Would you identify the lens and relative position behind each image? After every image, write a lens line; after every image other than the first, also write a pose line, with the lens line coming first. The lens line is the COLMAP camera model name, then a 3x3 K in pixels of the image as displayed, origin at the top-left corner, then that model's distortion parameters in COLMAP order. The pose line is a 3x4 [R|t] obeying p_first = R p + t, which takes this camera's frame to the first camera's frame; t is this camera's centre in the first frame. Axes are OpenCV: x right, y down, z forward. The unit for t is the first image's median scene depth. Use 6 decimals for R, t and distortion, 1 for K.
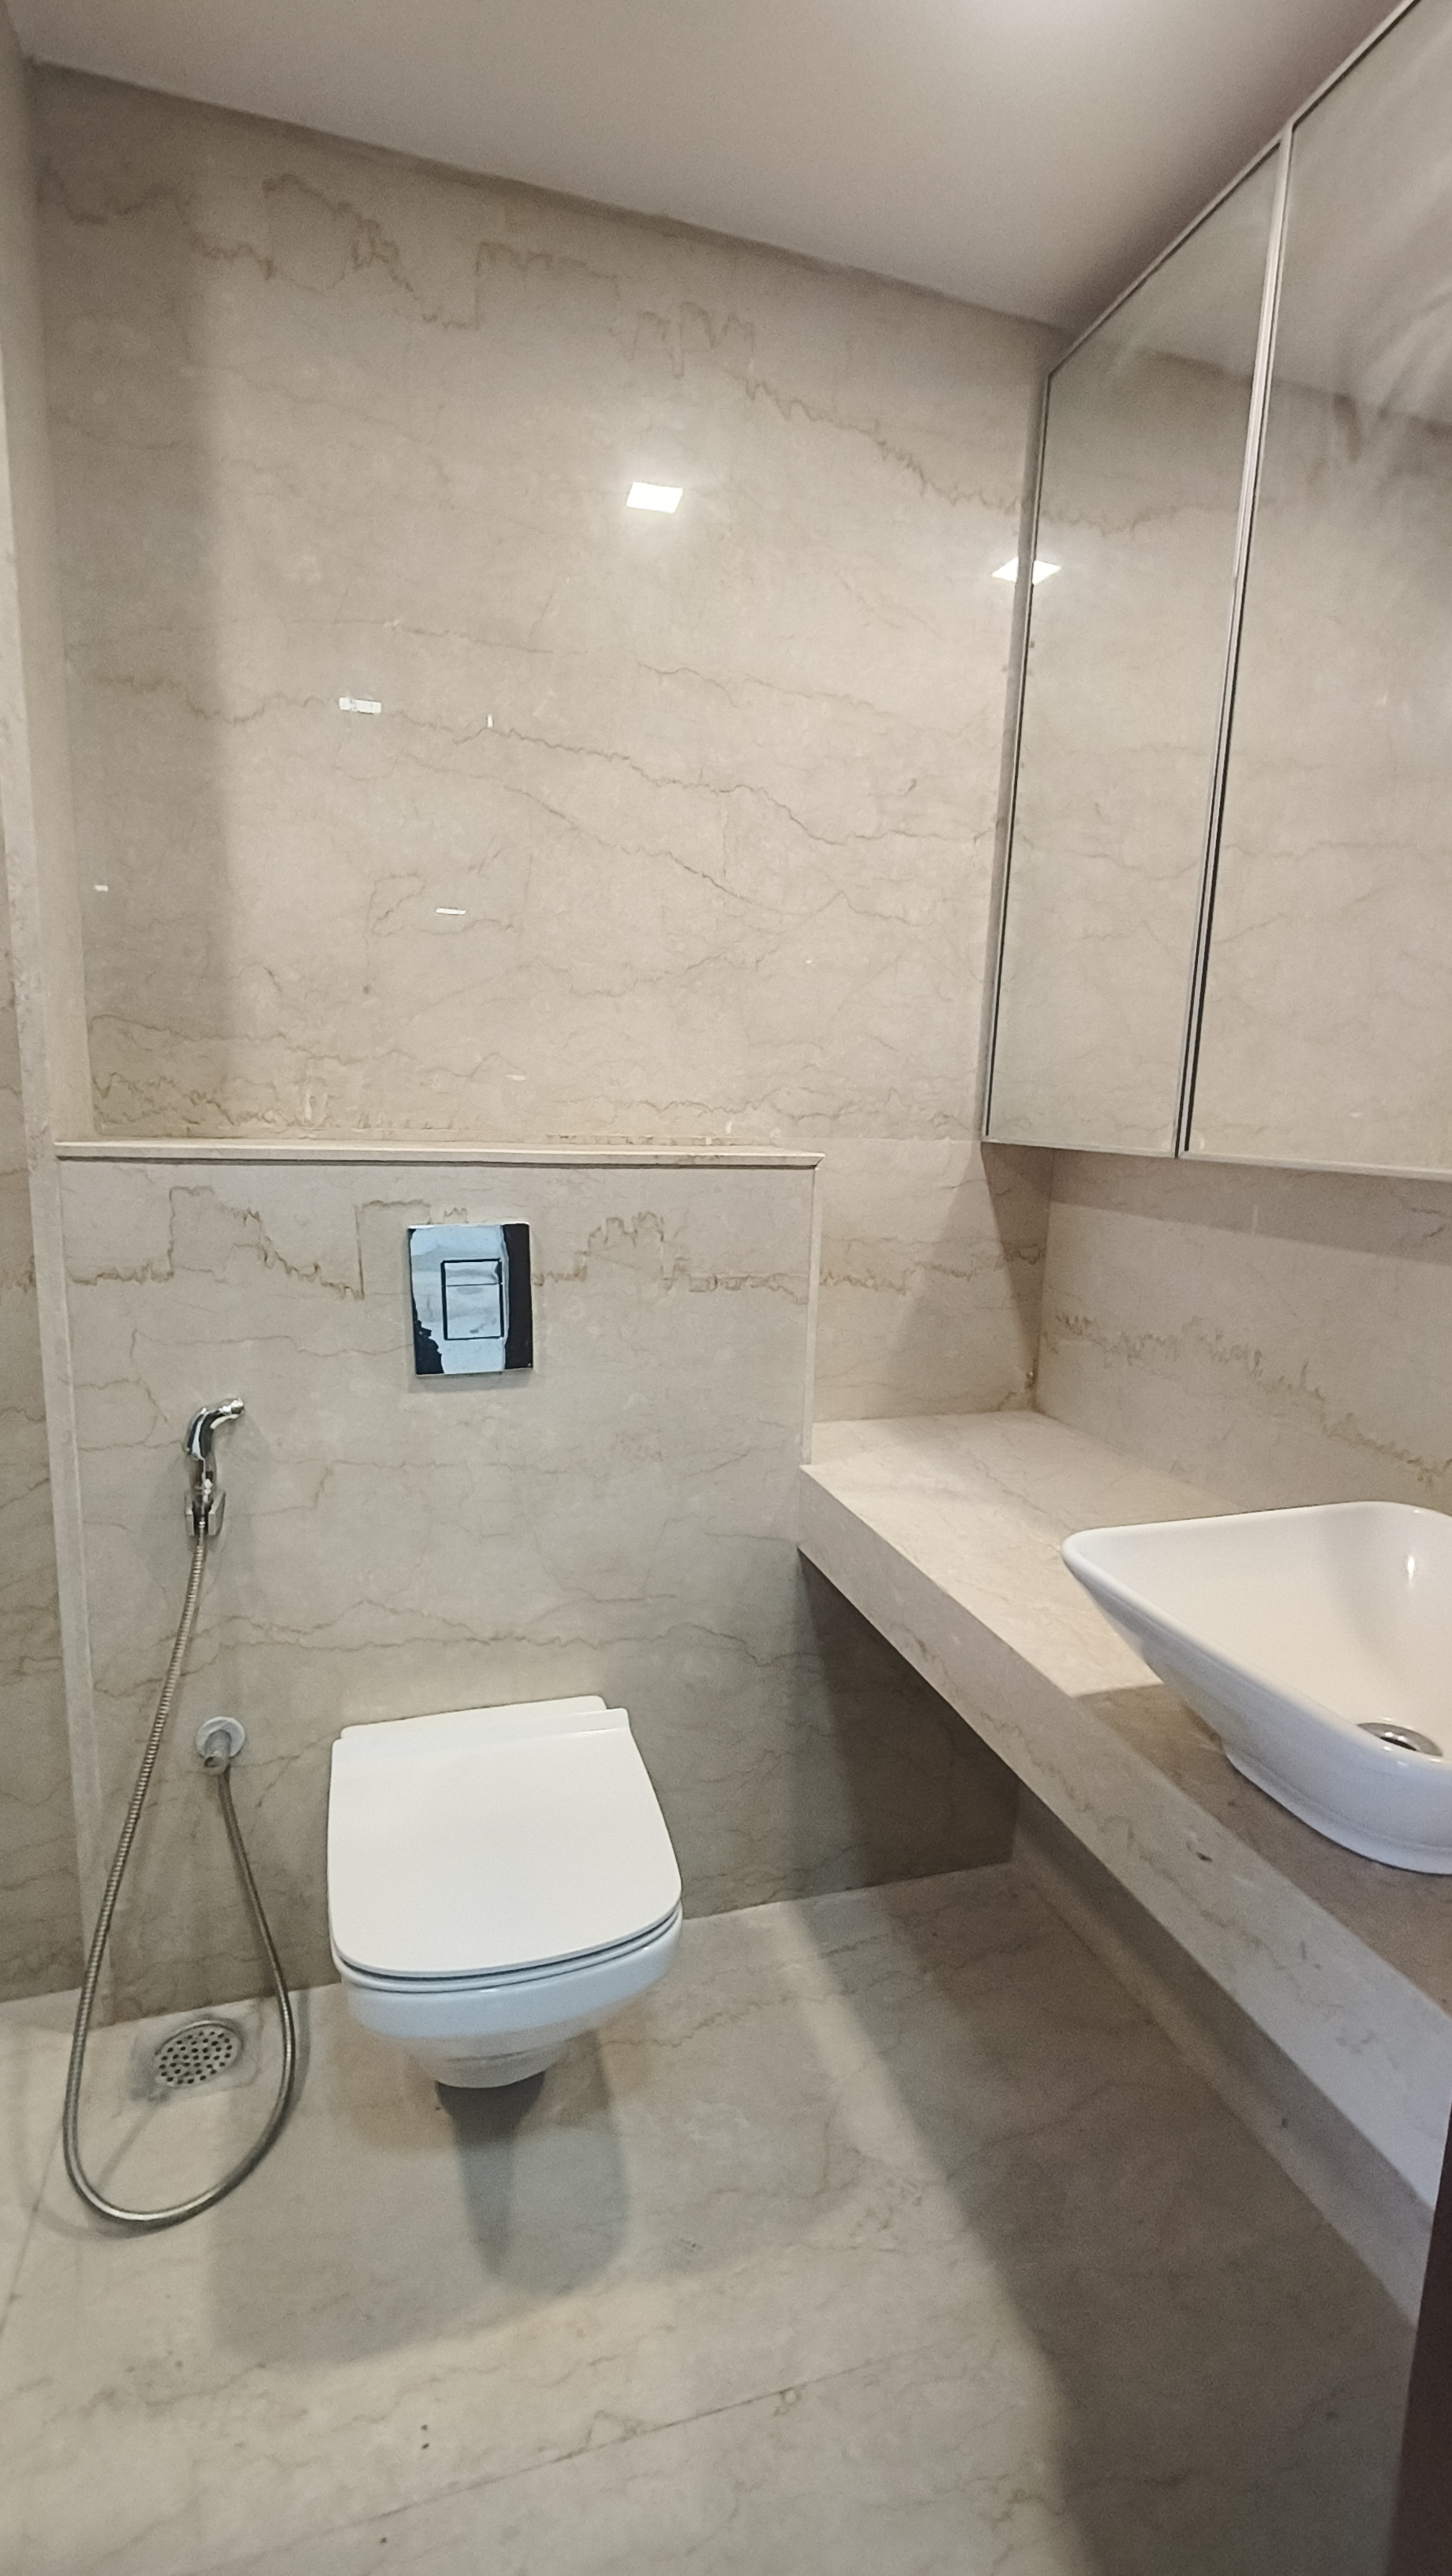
lens RADIAL K [[1188.8, 0, 728.8], [0, 1188.8, 1306.3], [0, 0, 1]] dist [0.003403, 0.000561]
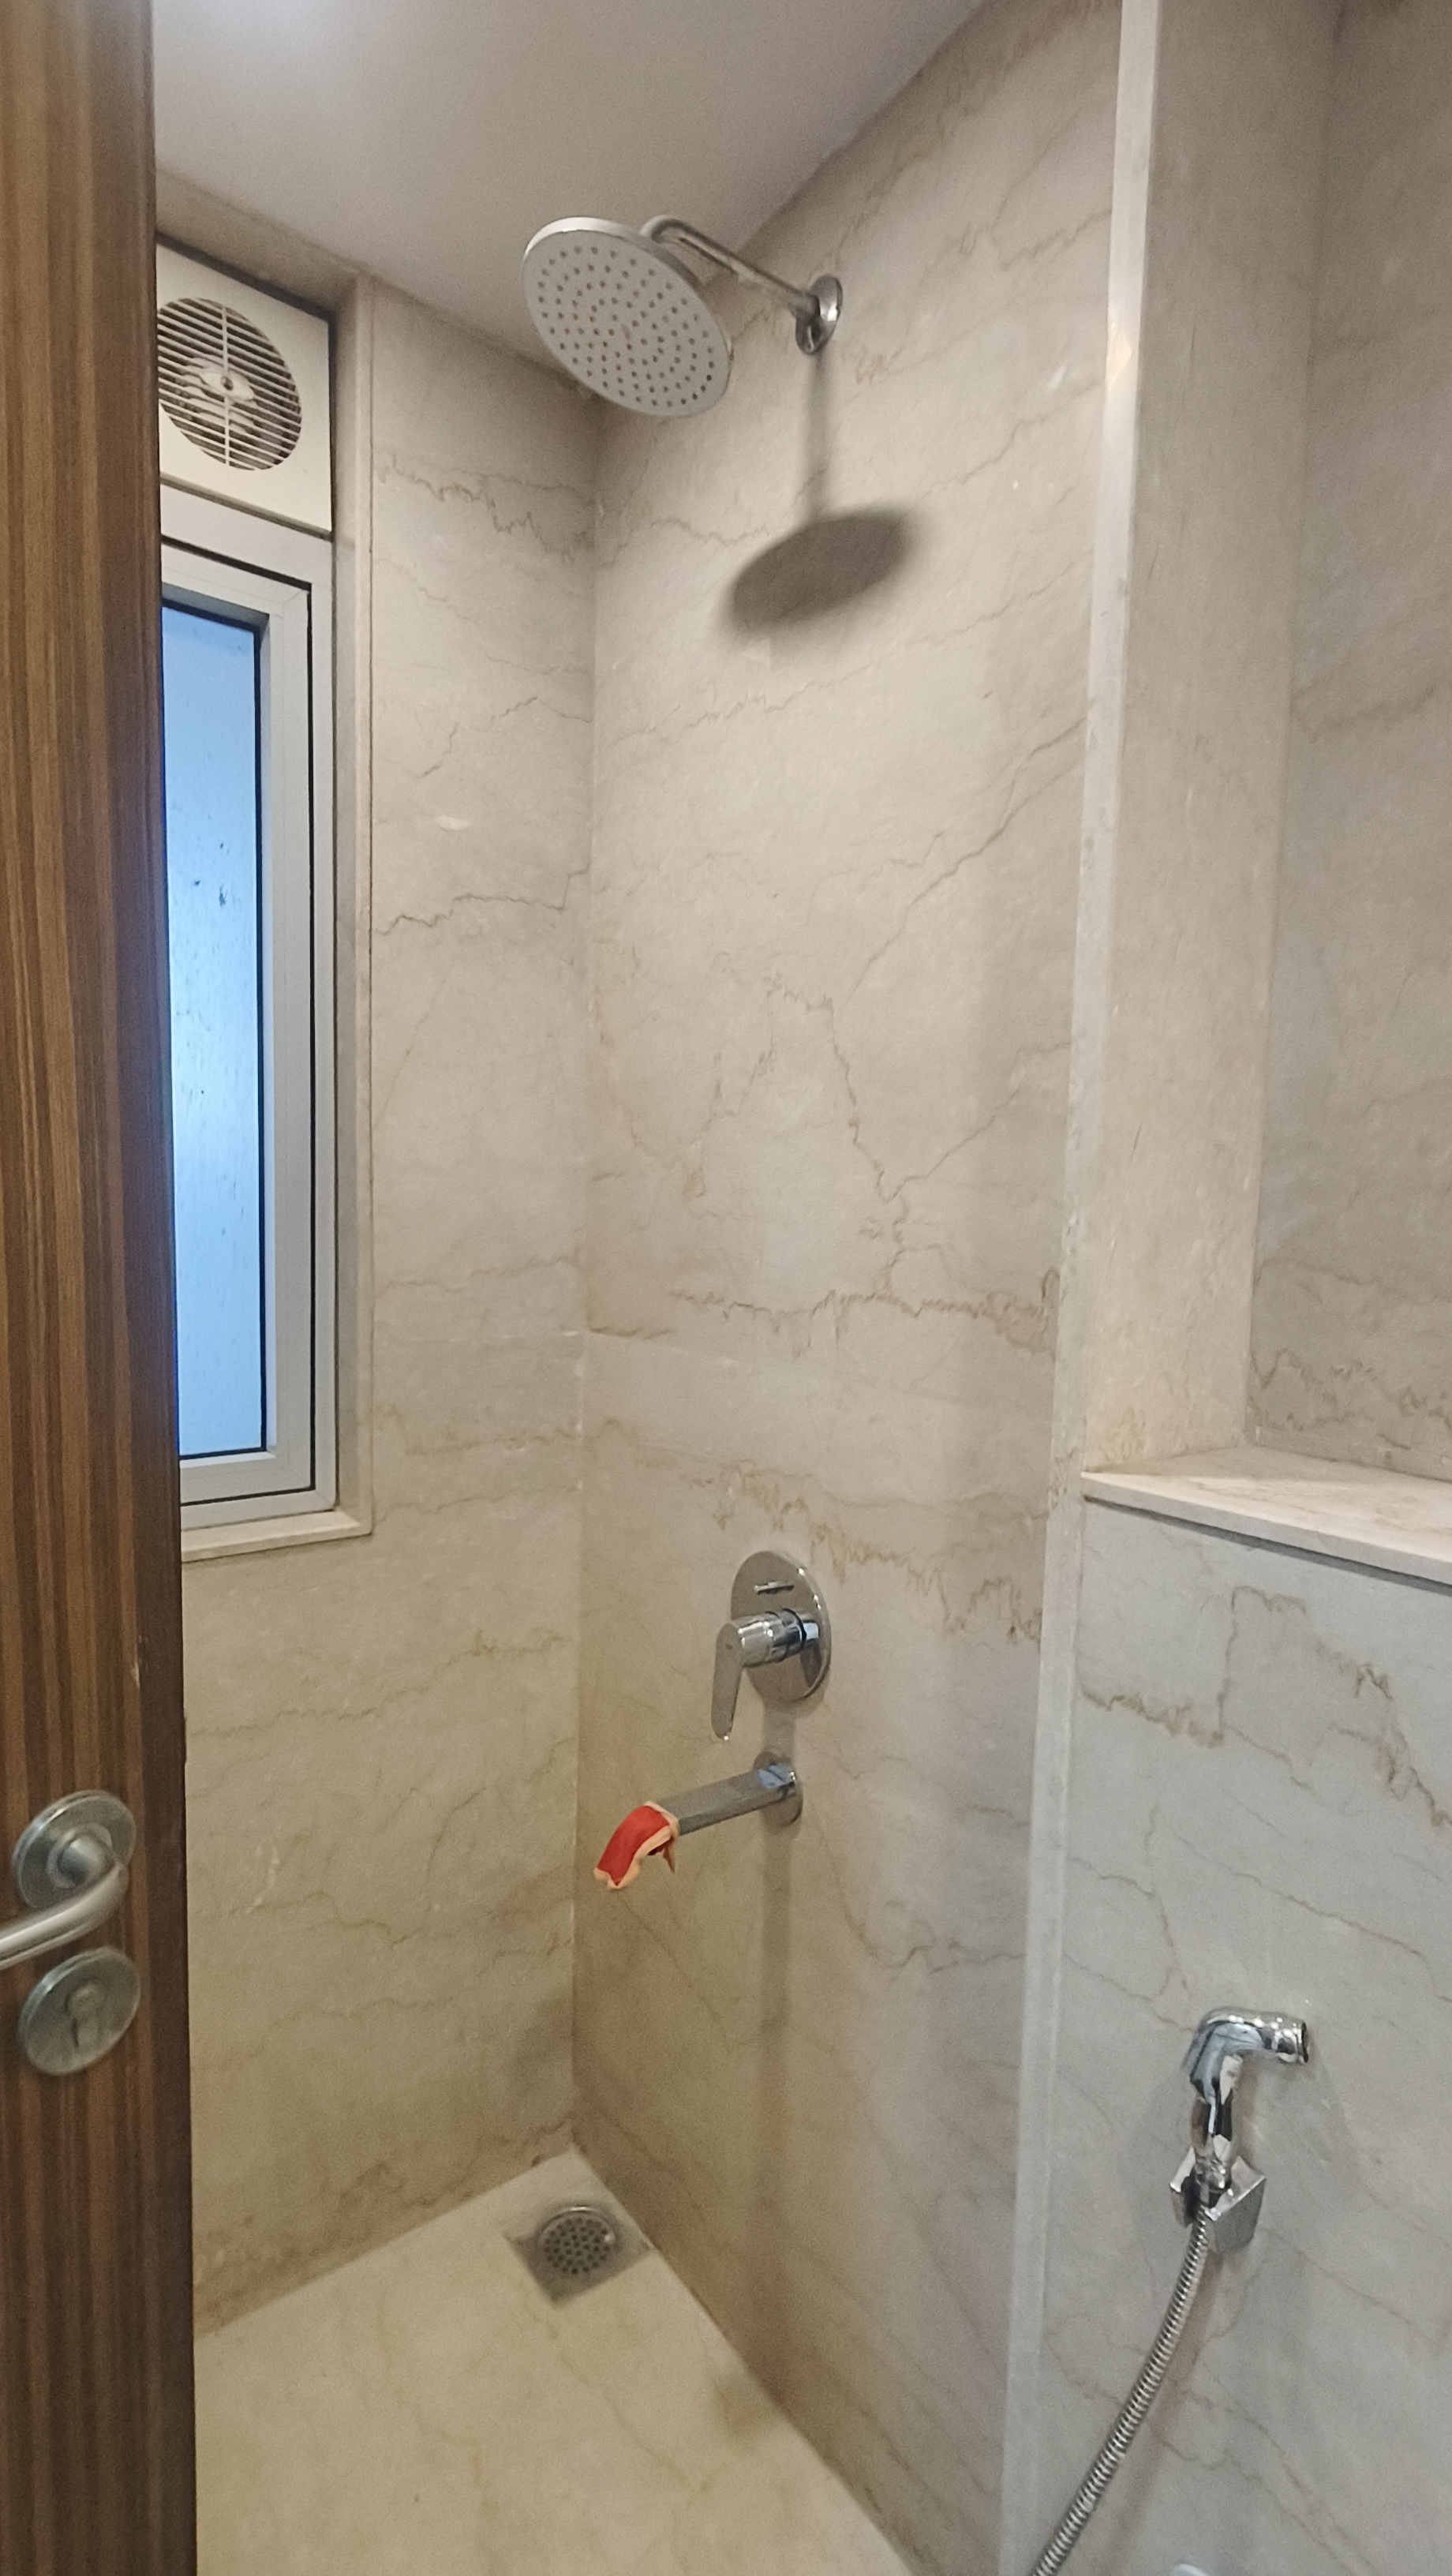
lens RADIAL K [[1188.8, 0, 728.8], [0, 1188.8, 1306.3], [0, 0, 1]] dist [0.003403, 0.000561]
pose [[0.335836, 0.058007, -0.940133, -0.038211], [-0.174338, 0.984685, -0.001522, -0.179427], [0.925646, 0.164412, 0.340805, 0.558980]]
